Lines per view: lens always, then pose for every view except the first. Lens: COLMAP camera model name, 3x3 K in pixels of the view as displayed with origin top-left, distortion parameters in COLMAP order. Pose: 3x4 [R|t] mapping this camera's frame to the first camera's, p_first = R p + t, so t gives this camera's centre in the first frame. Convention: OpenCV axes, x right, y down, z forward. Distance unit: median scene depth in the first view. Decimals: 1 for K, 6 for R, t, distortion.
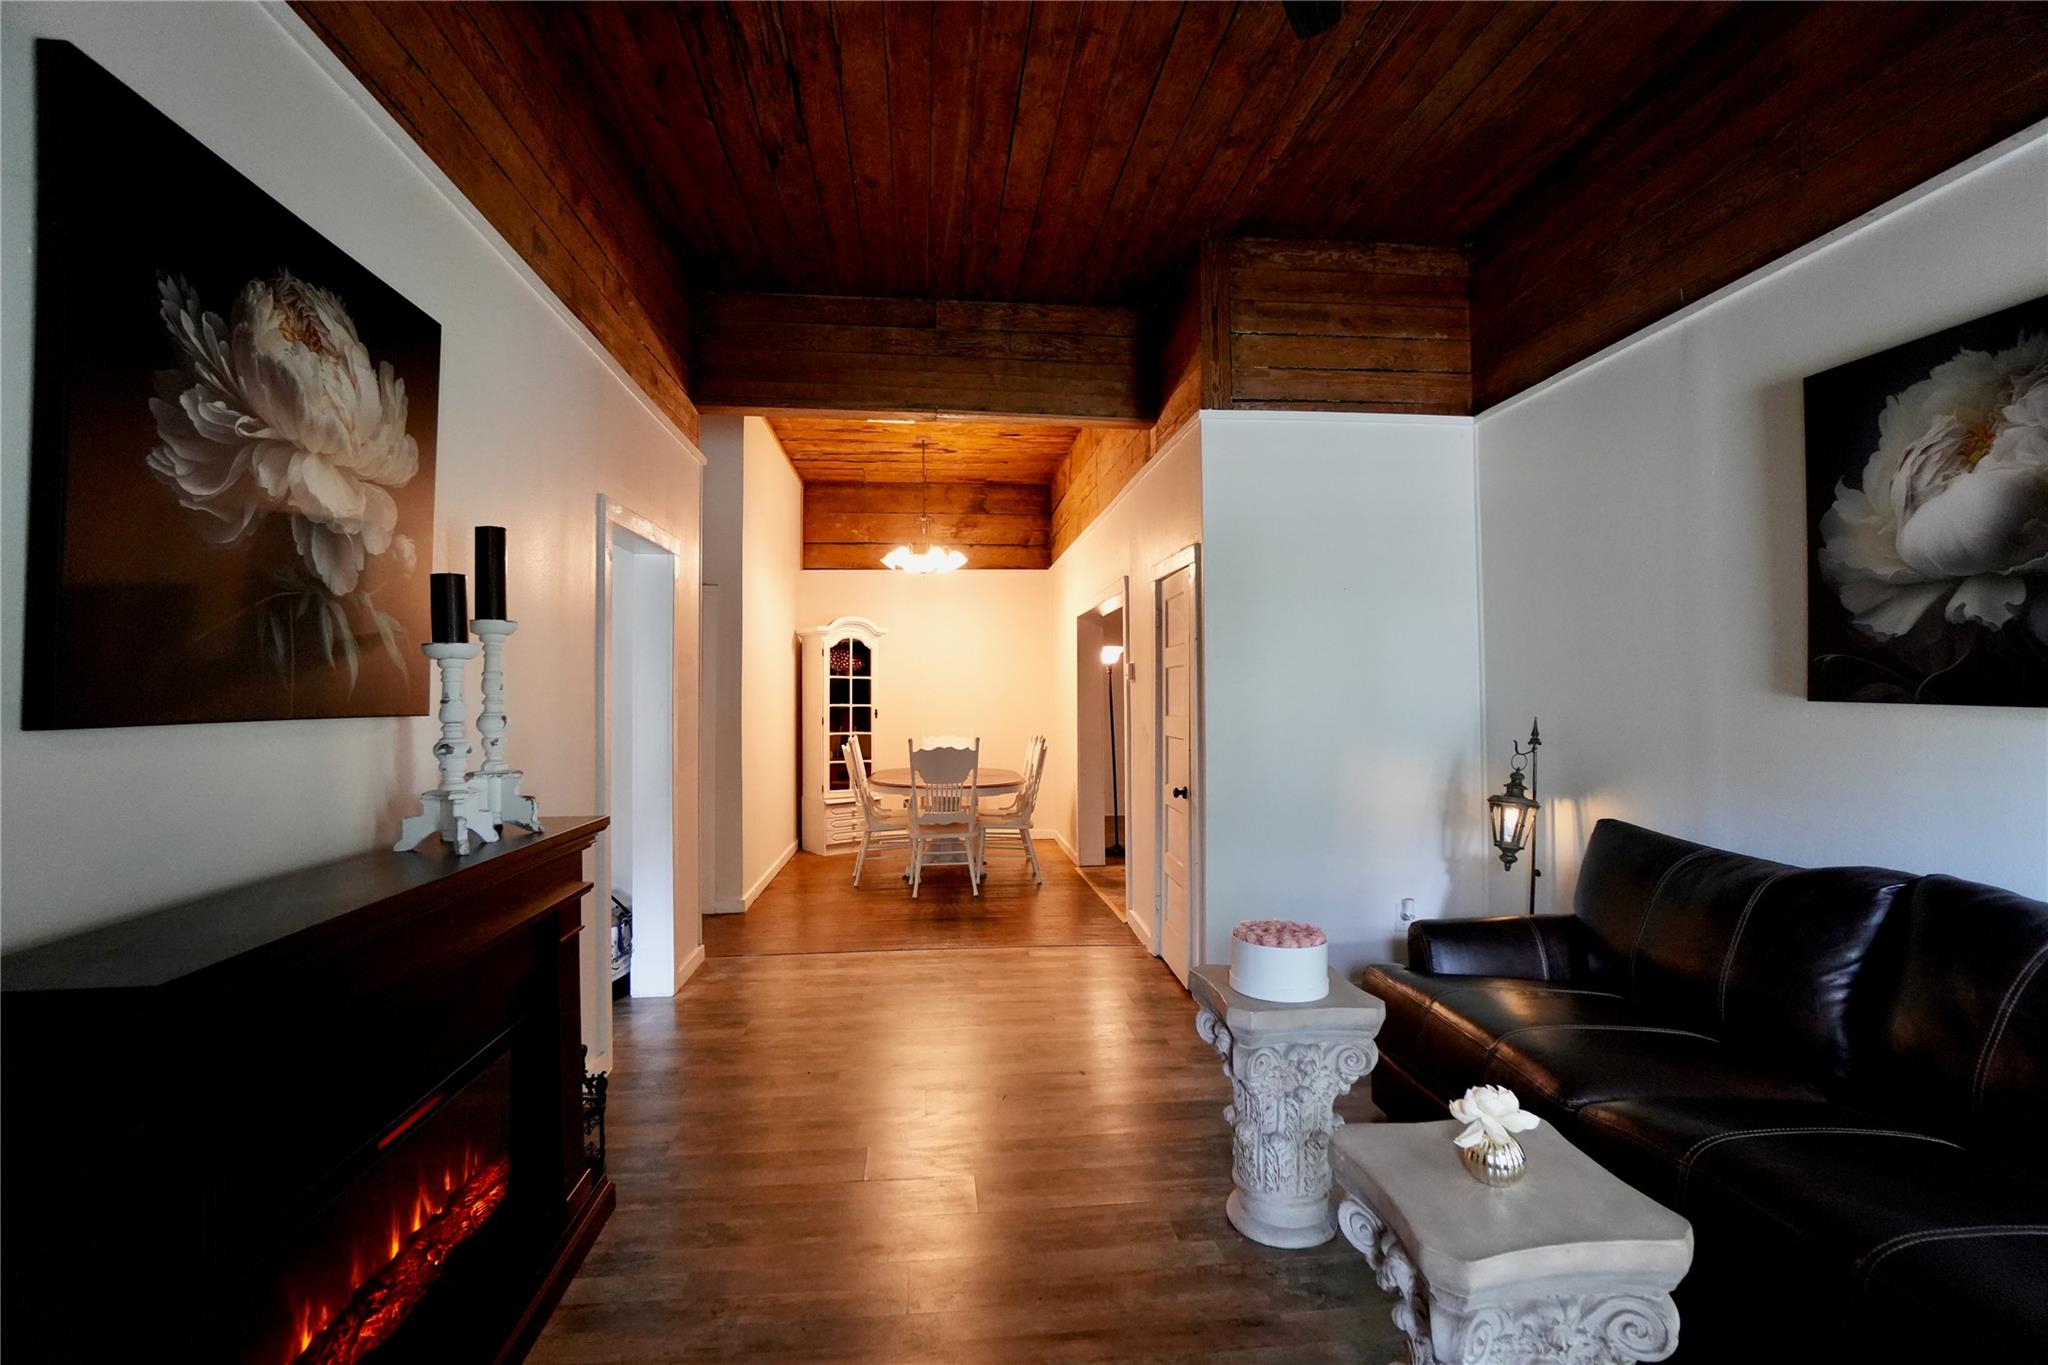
lens RADIAL K [[910.7, 0, 1022.3], [0, 910.7, 690.1], [0, 0, 1]] dist [-0.053438, 0.013680]
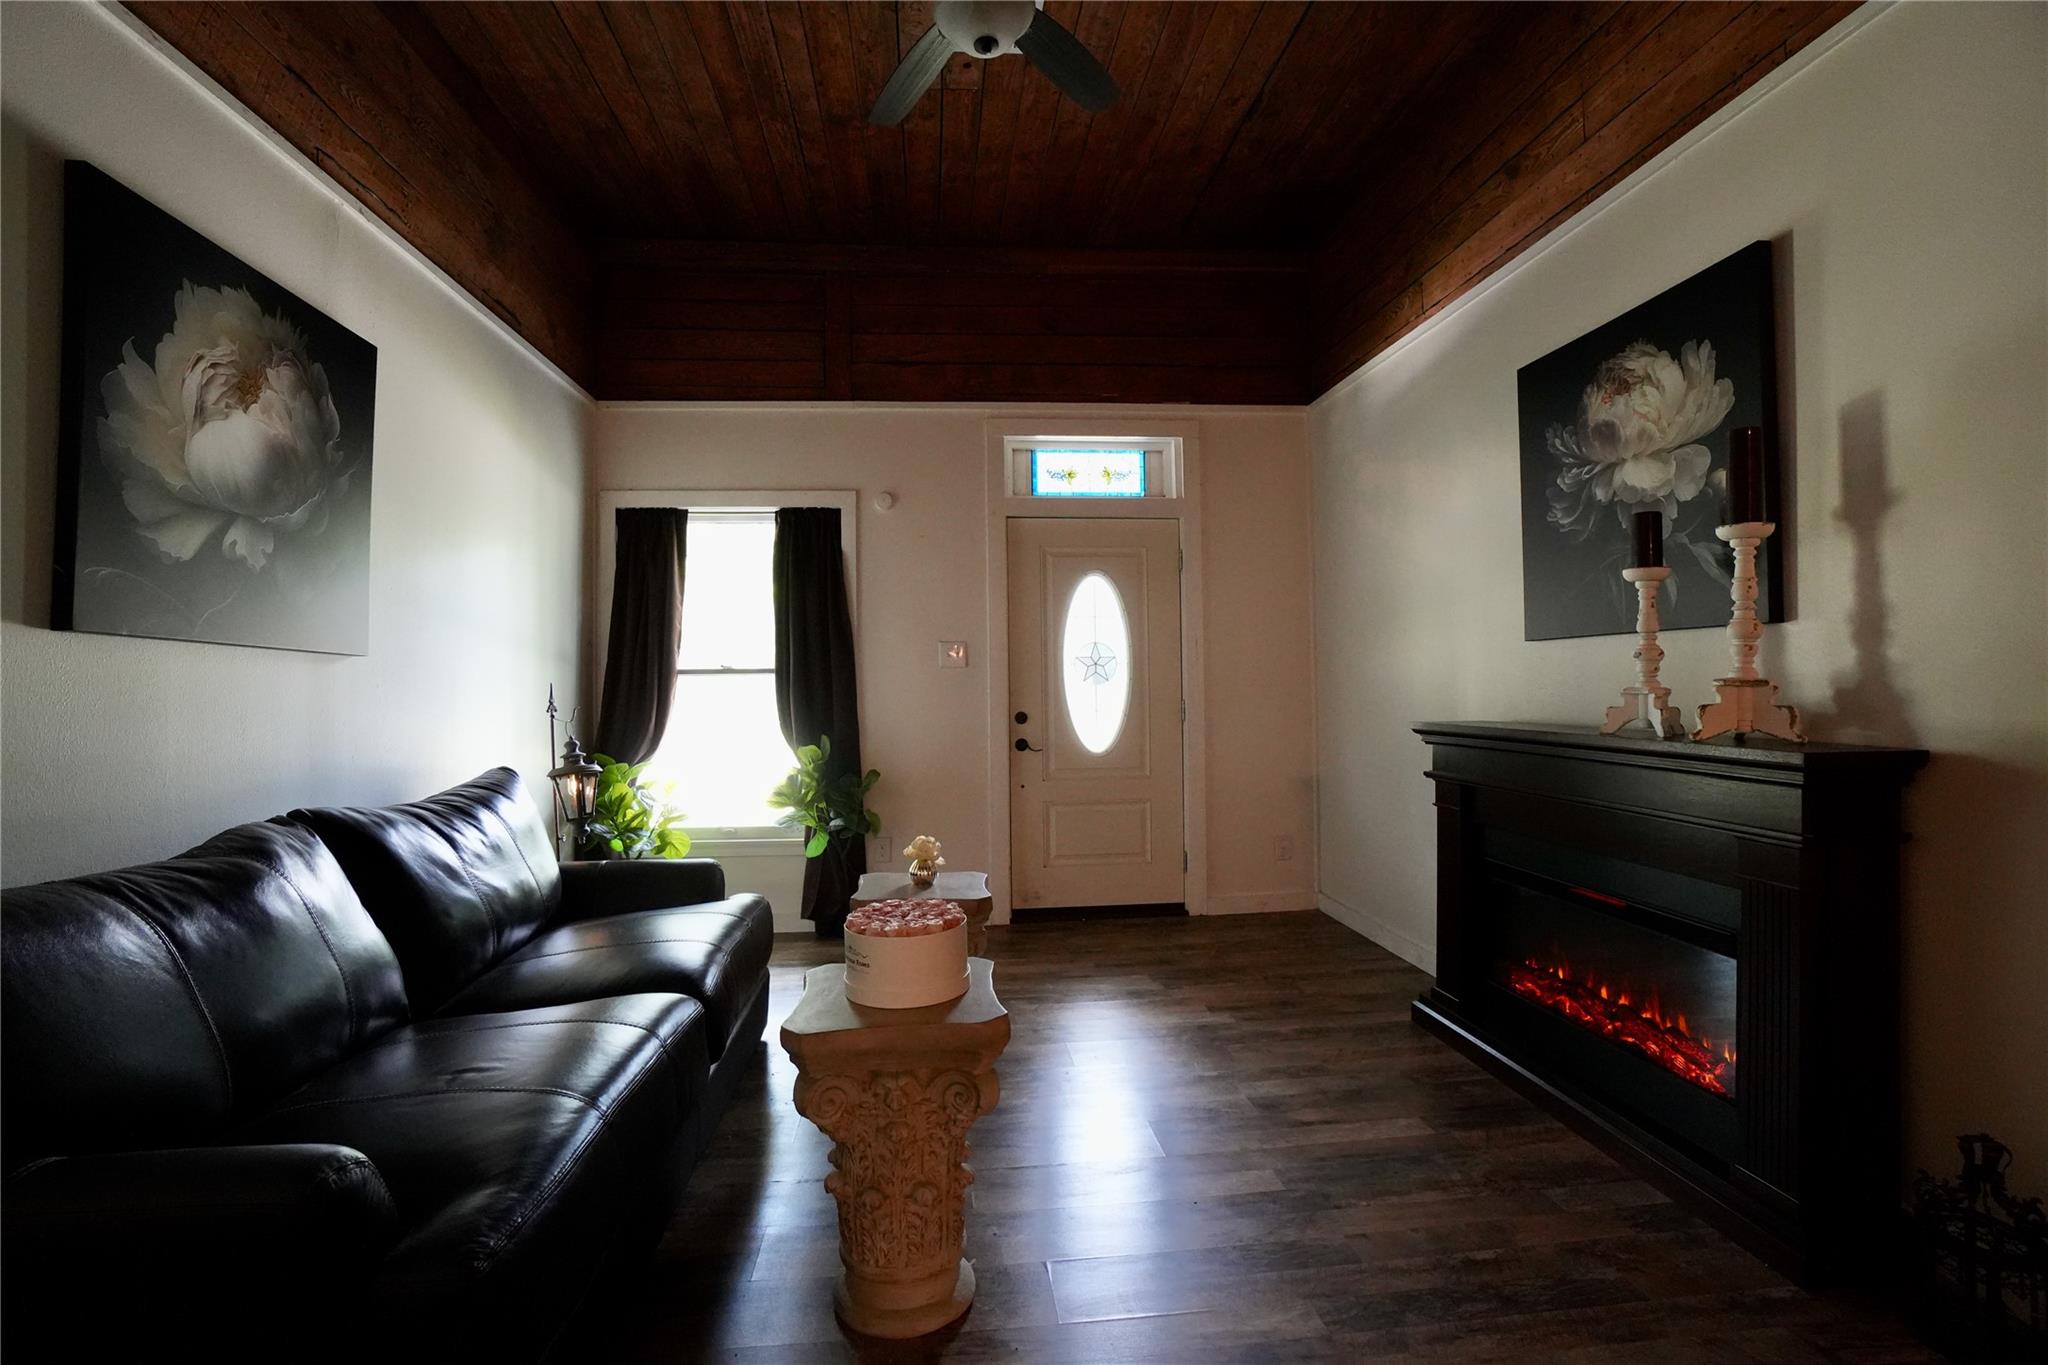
lens RADIAL K [[910.7, 0, 1002.6], [0, 910.7, 683.0], [0, 0, 1]] dist [-0.053438, 0.013680]
pose [[-0.999593, 0.020136, 0.020225, 0.176022], [0.019936, 0.999751, -0.010044, 0.077590], [-0.020422, -0.009637, -0.999745, 1.731089]]
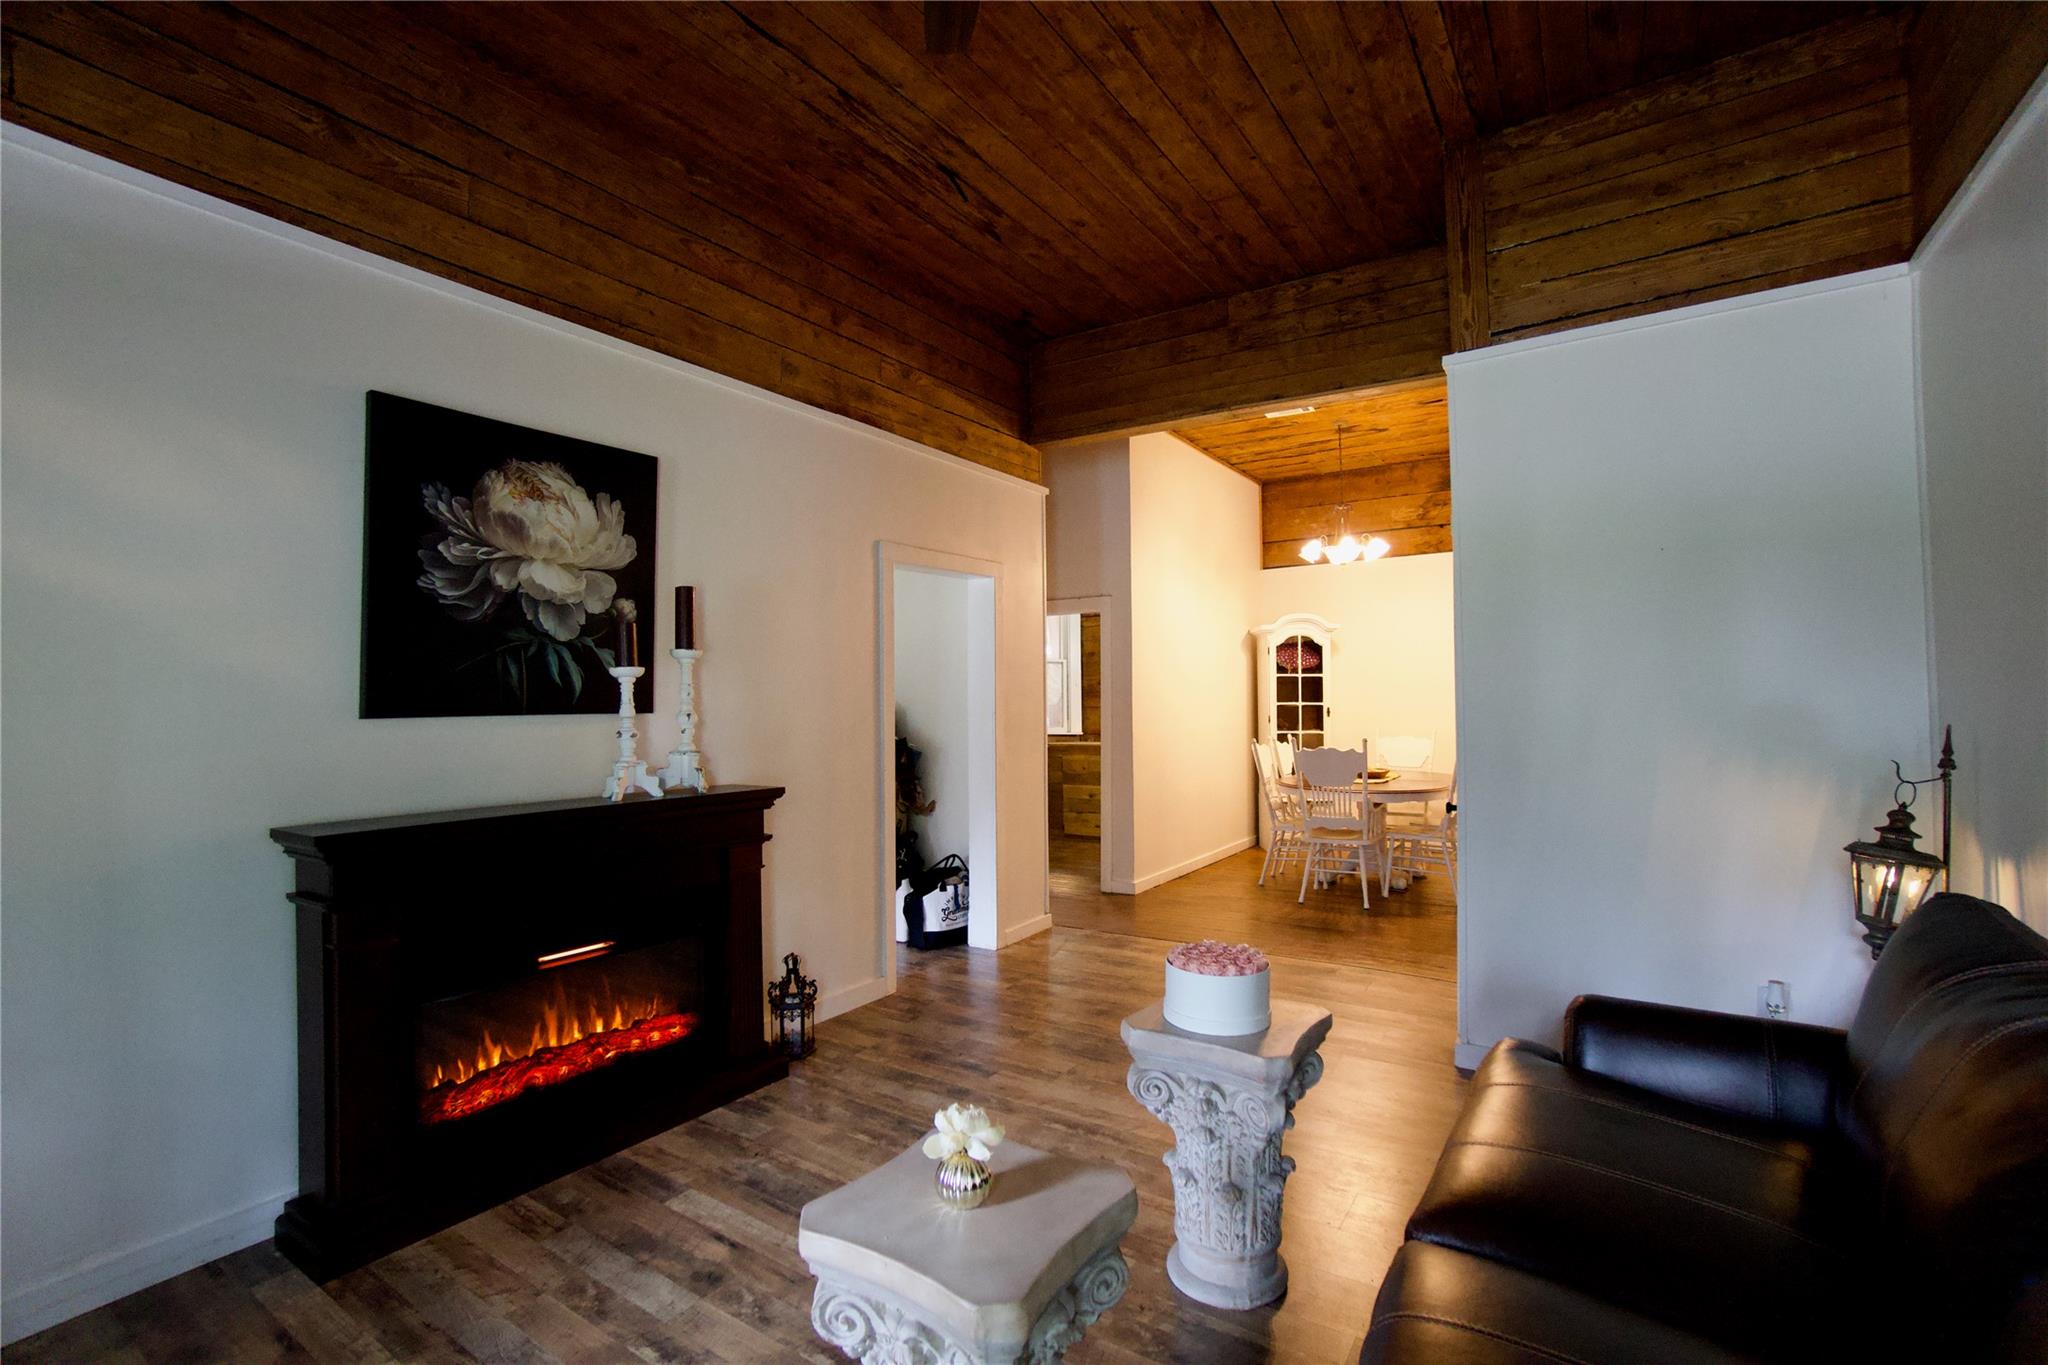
lens RADIAL K [[910.7, 0, 1014.2], [0, 910.7, 686.9], [0, 0, 1]] dist [-0.053438, 0.013680]
pose [[0.770714, -0.011469, -0.637078, 0.690469], [0.011252, 0.999927, -0.004388, -0.001835], [0.637081, -0.003787, 0.770787, 0.163514]]
